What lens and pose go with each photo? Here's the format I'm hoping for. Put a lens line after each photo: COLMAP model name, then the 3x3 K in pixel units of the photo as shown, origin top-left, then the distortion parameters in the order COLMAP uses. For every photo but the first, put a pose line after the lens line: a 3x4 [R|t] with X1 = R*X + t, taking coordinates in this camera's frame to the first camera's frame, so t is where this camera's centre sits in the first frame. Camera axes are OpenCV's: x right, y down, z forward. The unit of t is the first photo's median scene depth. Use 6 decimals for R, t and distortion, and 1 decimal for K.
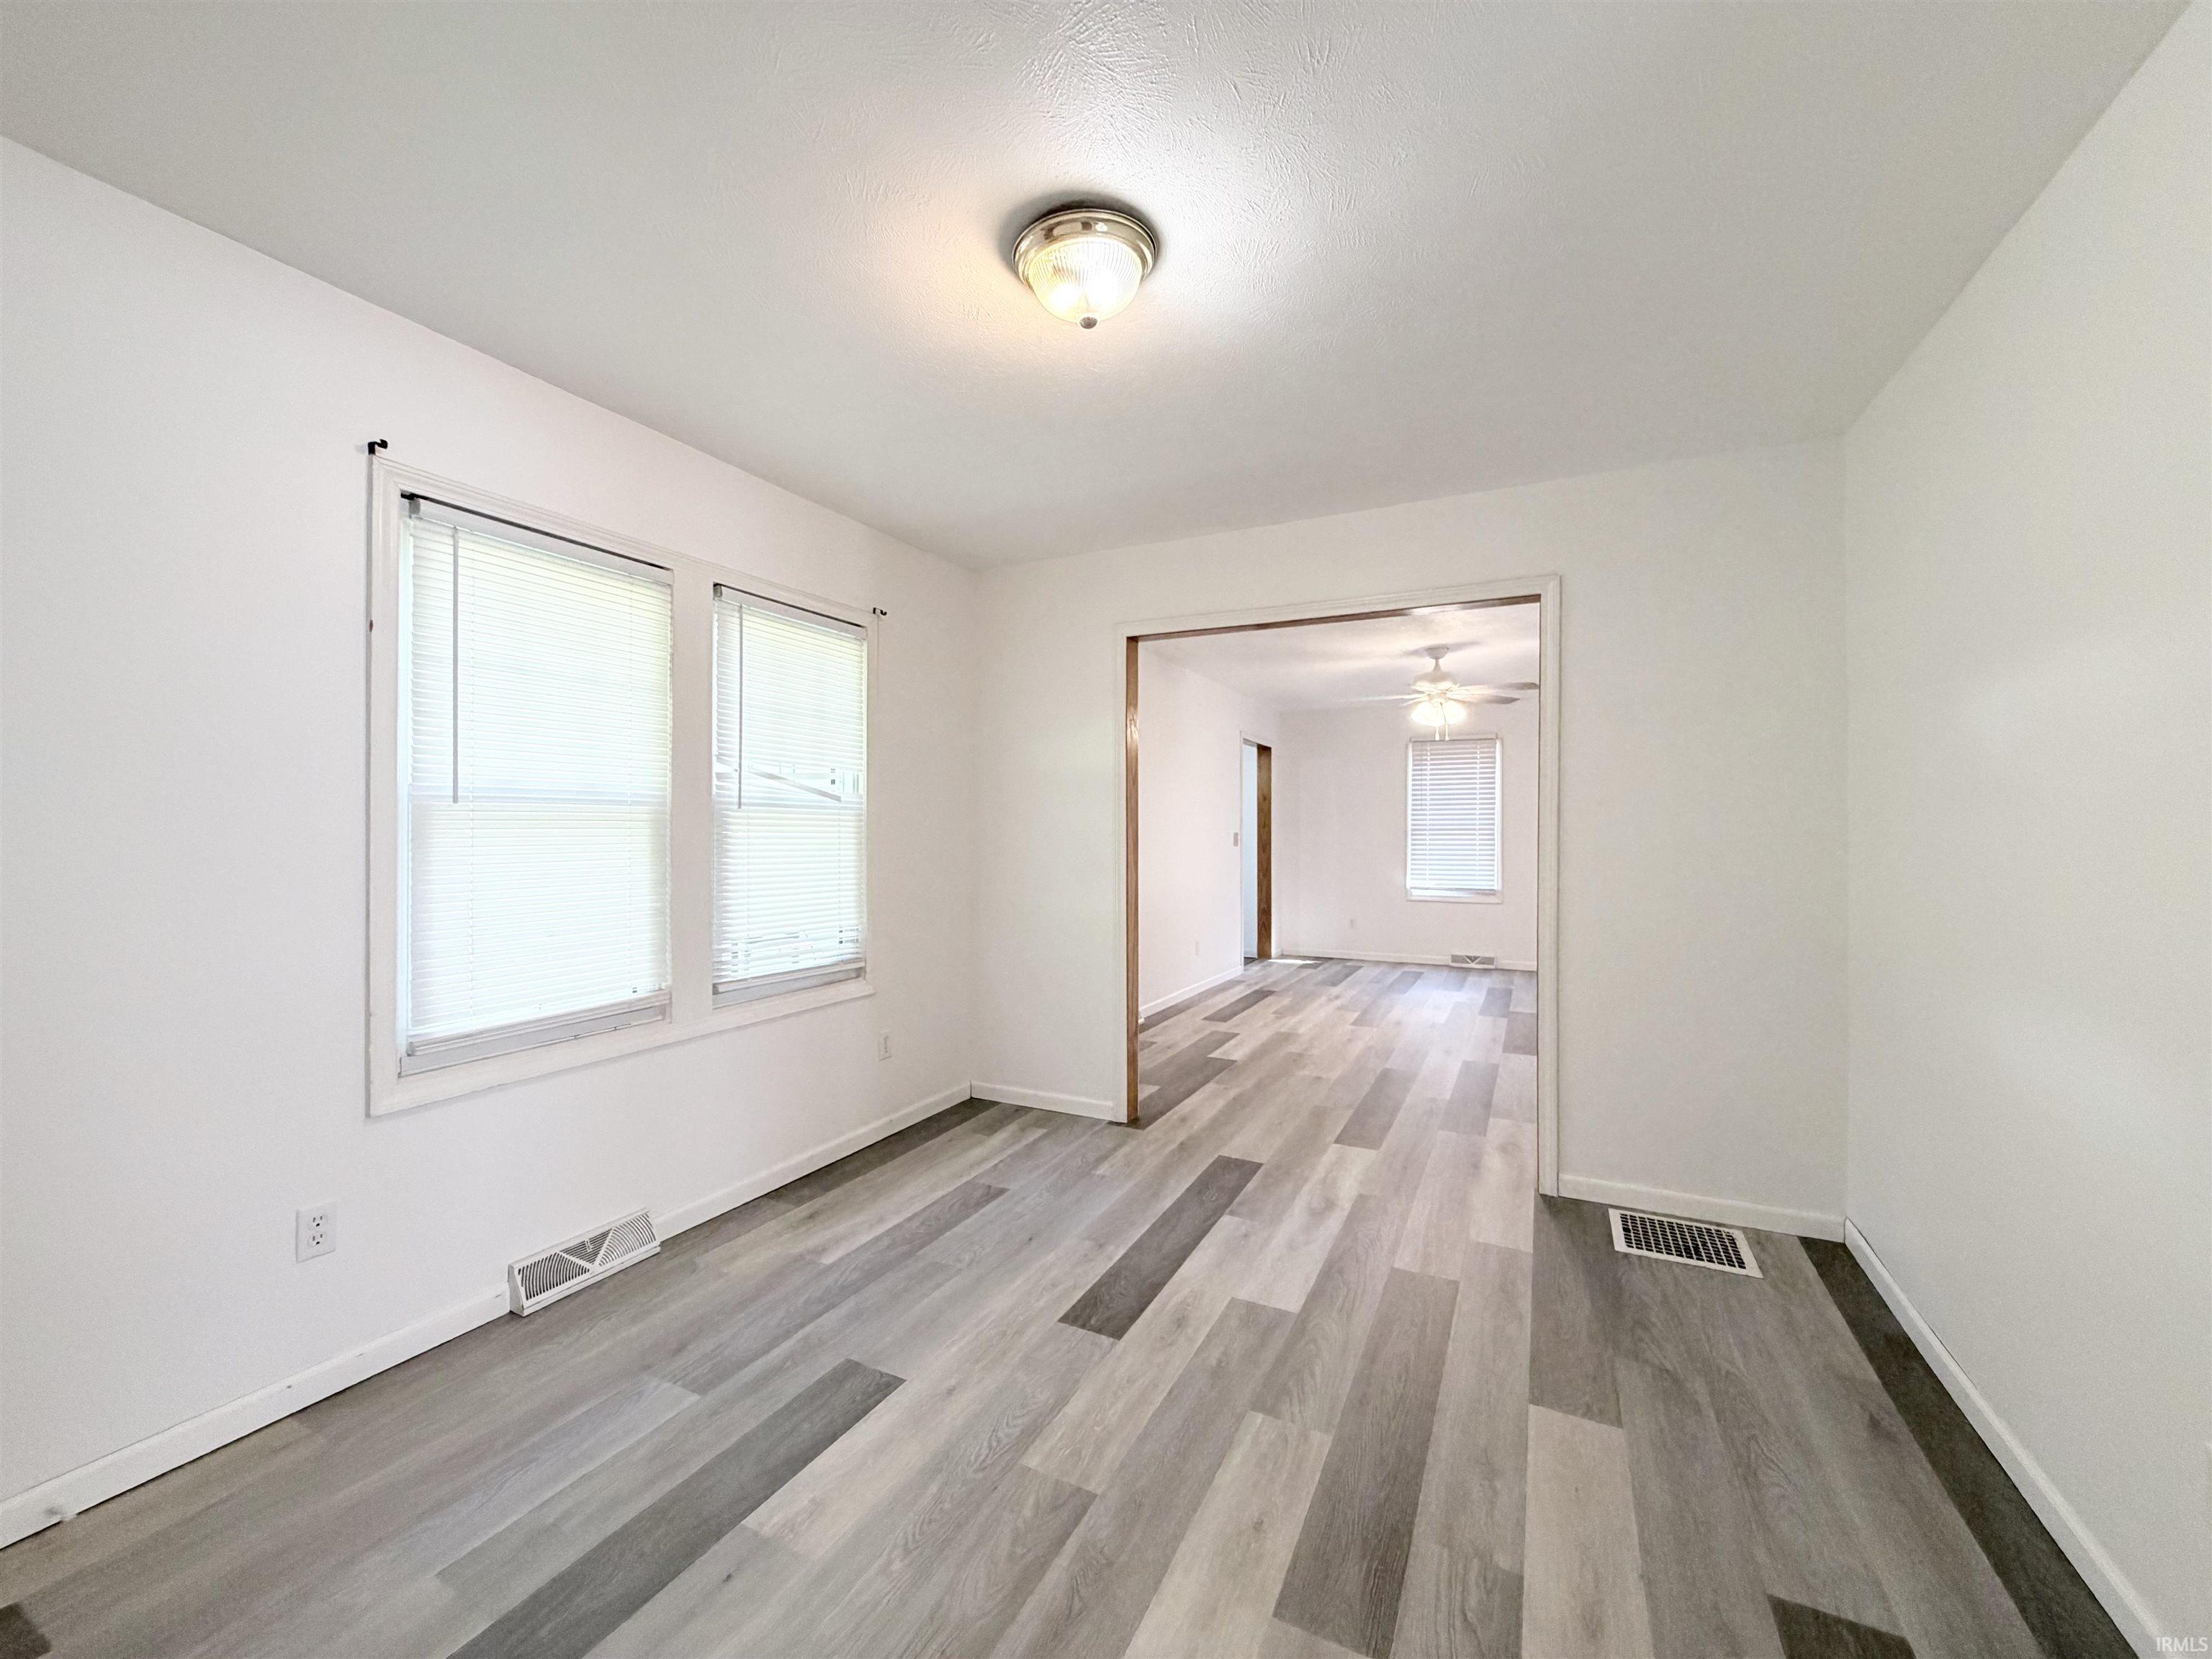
lens RADIAL K [[884.2, 0, 1101.1], [0, 884.2, 827.1], [0, 0, 1]] dist [-0.000466, 0.000547]
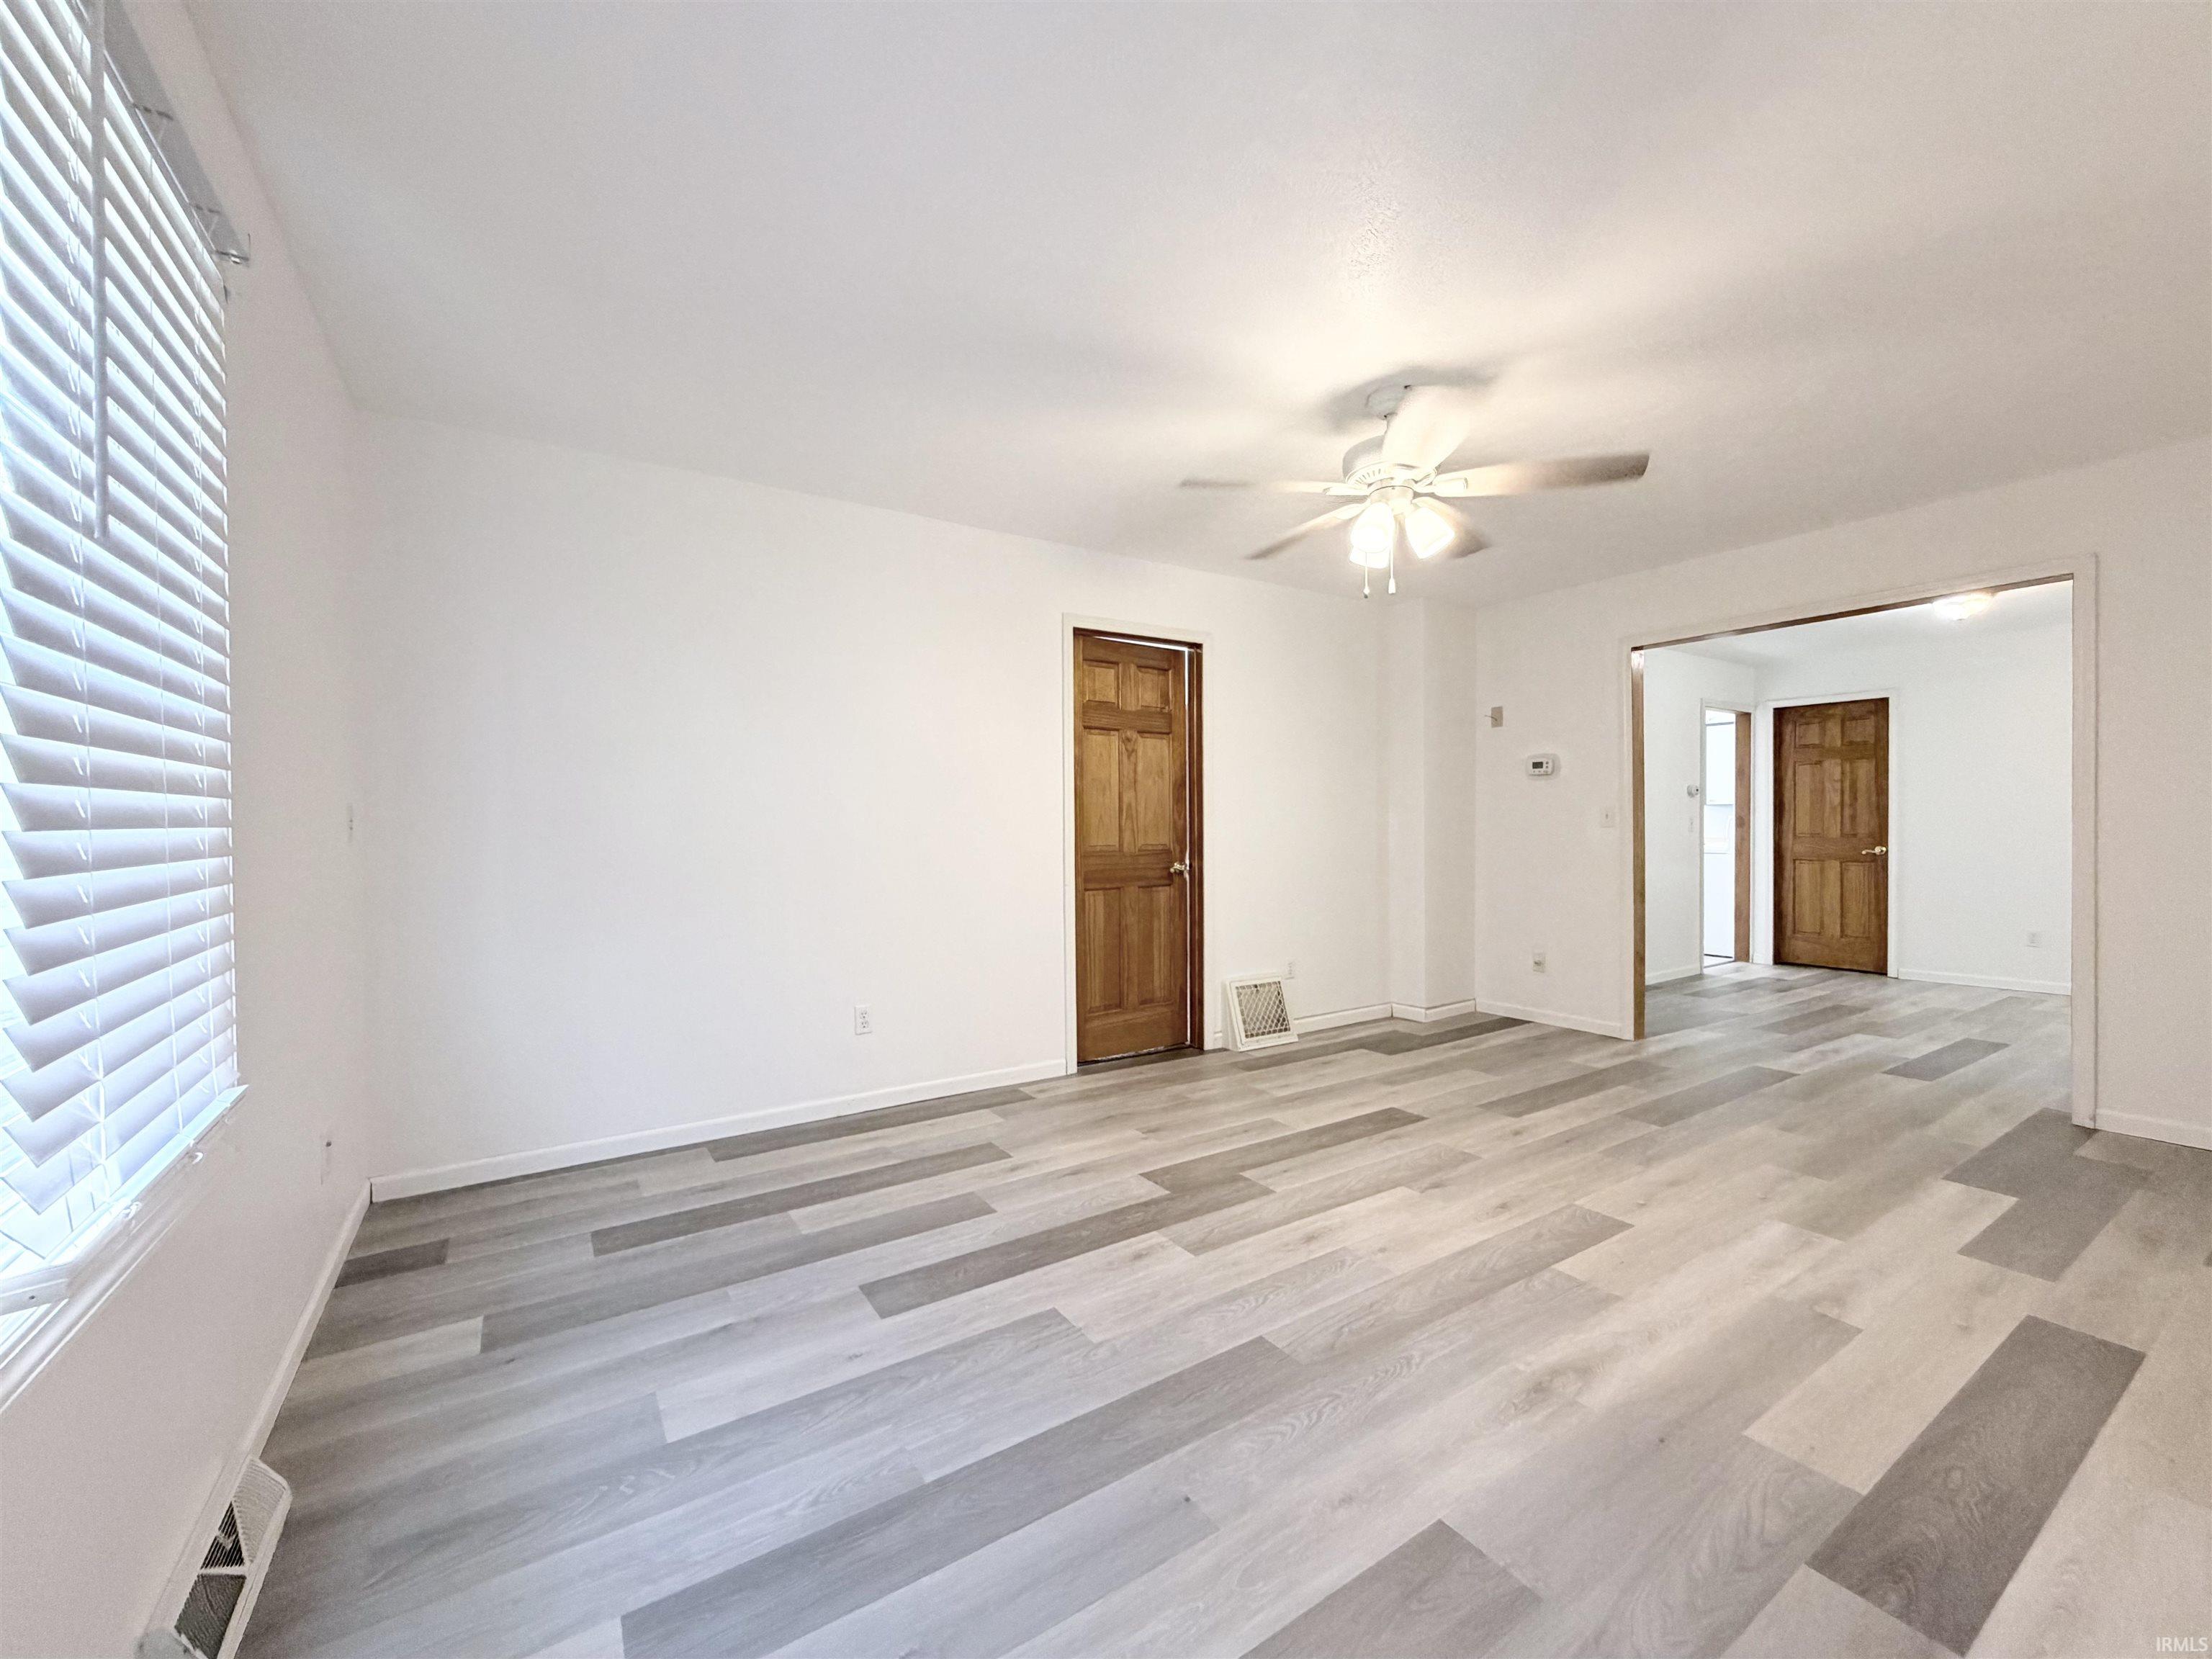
lens RADIAL K [[884.2, 0, 1095.5], [0, 884.2, 827.0], [0, 0, 1]] dist [-0.000466, 0.000547]
pose [[-0.859371, 0.000826, 0.511352, 0.544504], [0.000937, 1.000000, -0.000040, 0.045871], [-0.511352, 0.000444, -0.859371, 2.887727]]
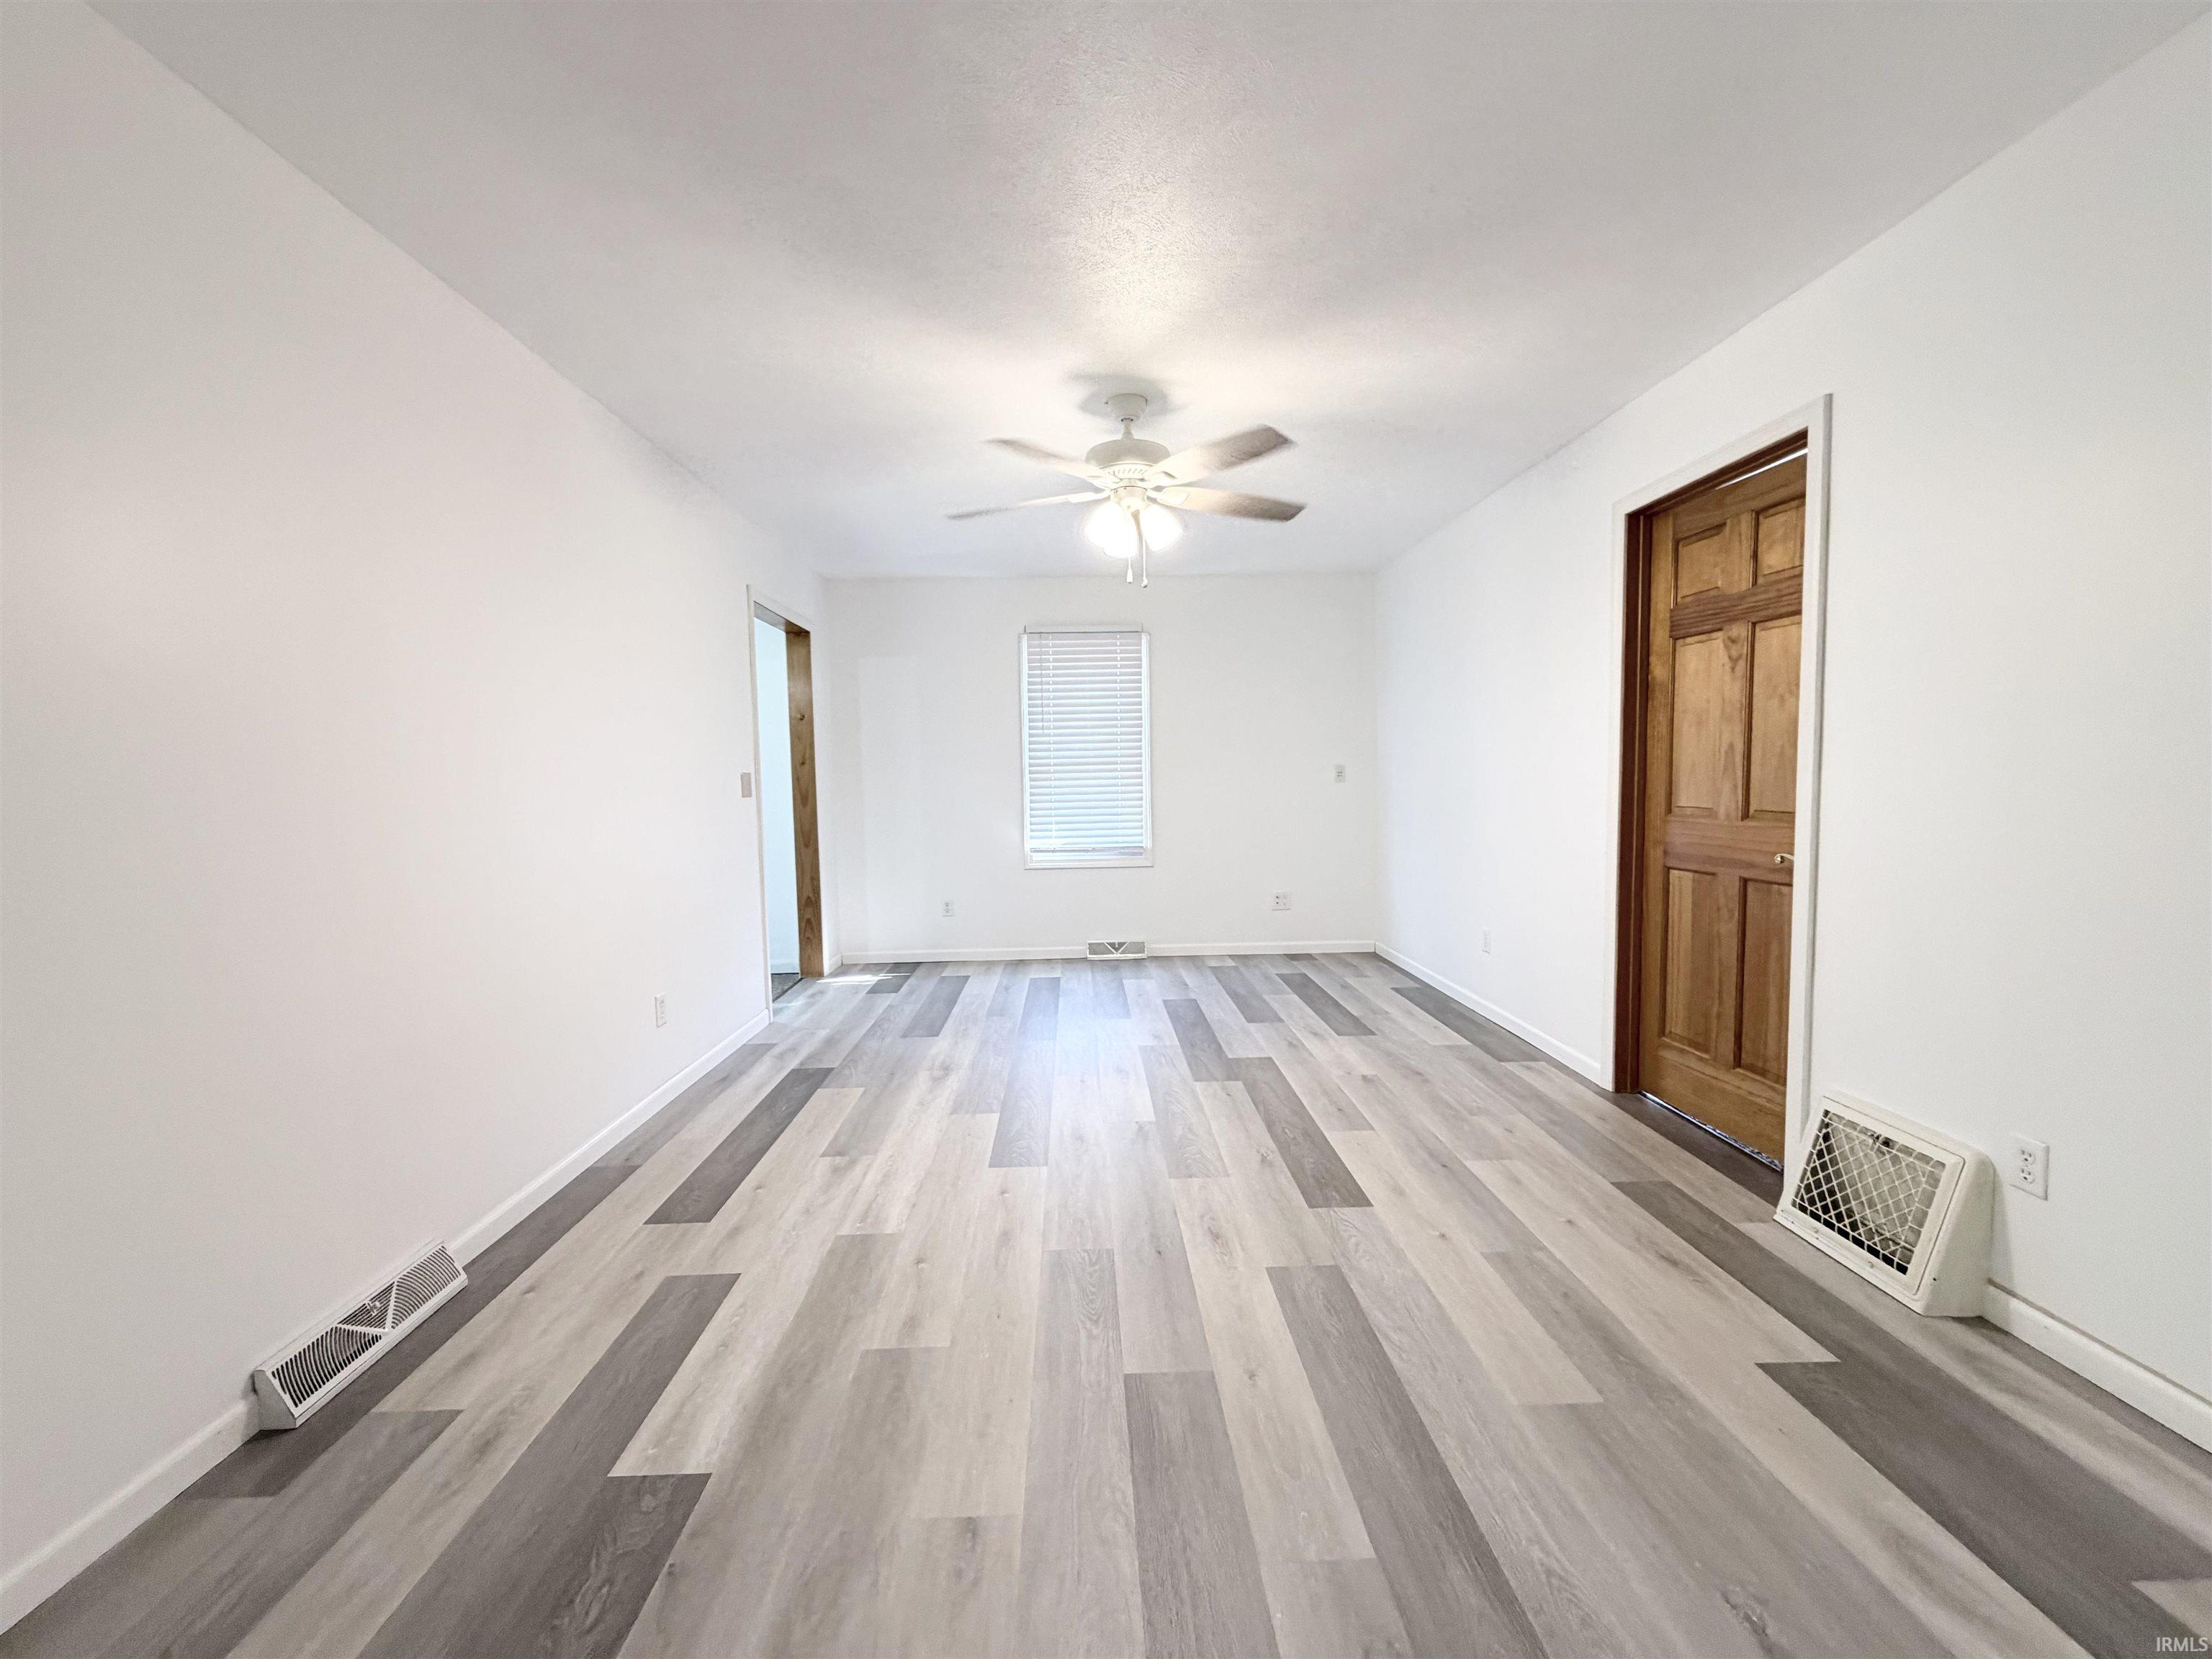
lens RADIAL K [[884.2, 0, 1106.2], [0, 884.2, 825.0], [0, 0, 1]] dist [-0.000466, 0.000547]
pose [[0.878877, -0.047924, 0.474635, 0.225317], [0.019699, 0.997738, 0.064266, 0.019039], [-0.476642, -0.047132, 0.877833, 1.063103]]
